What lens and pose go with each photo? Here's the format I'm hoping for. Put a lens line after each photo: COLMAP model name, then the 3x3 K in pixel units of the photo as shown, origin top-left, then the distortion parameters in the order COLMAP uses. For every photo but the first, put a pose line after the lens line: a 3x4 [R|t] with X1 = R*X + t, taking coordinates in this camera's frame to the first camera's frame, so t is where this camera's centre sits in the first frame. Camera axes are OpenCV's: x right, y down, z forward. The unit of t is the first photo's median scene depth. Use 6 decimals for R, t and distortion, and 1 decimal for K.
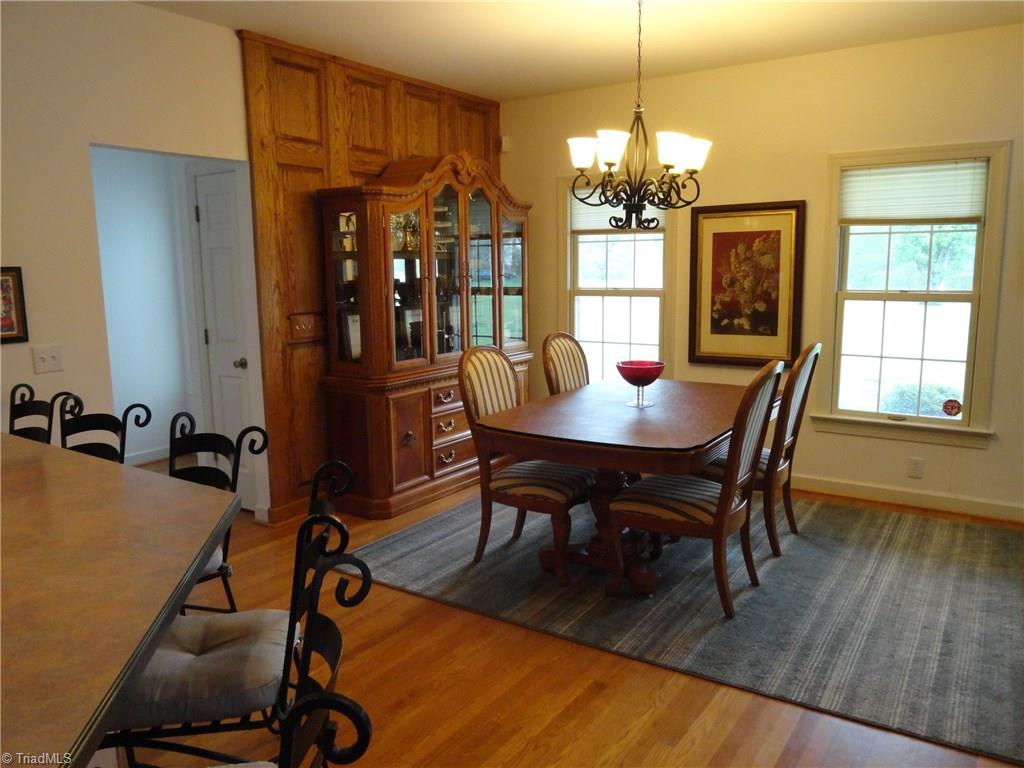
lens RADIAL K [[757.6, 0, 512.0], [0, 757.6, 384.0], [0, 0, 1]] dist [-0.012039, -0.002657]
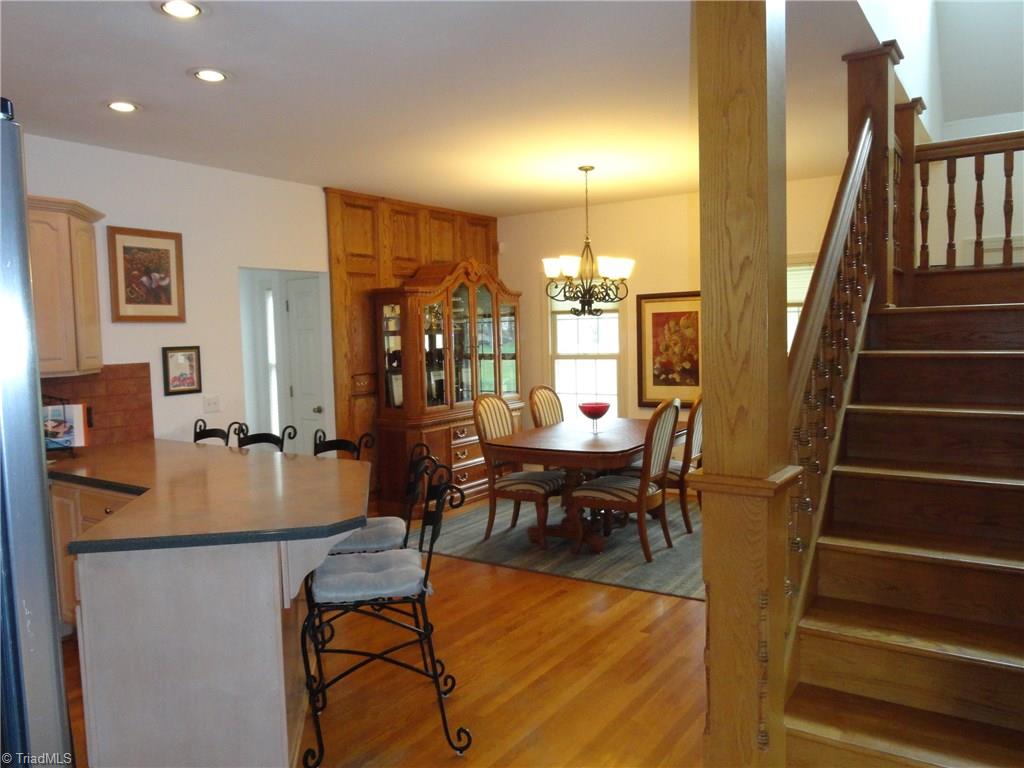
lens RADIAL K [[757.6, 0, 512.0], [0, 757.6, 384.0], [0, 0, 1]] dist [-0.012039, -0.002657]
pose [[0.999905, -0.013313, 0.003572, 0.001959], [0.013563, 0.996447, -0.083124, 0.046984], [-0.002452, 0.083164, 0.996533, -0.416742]]
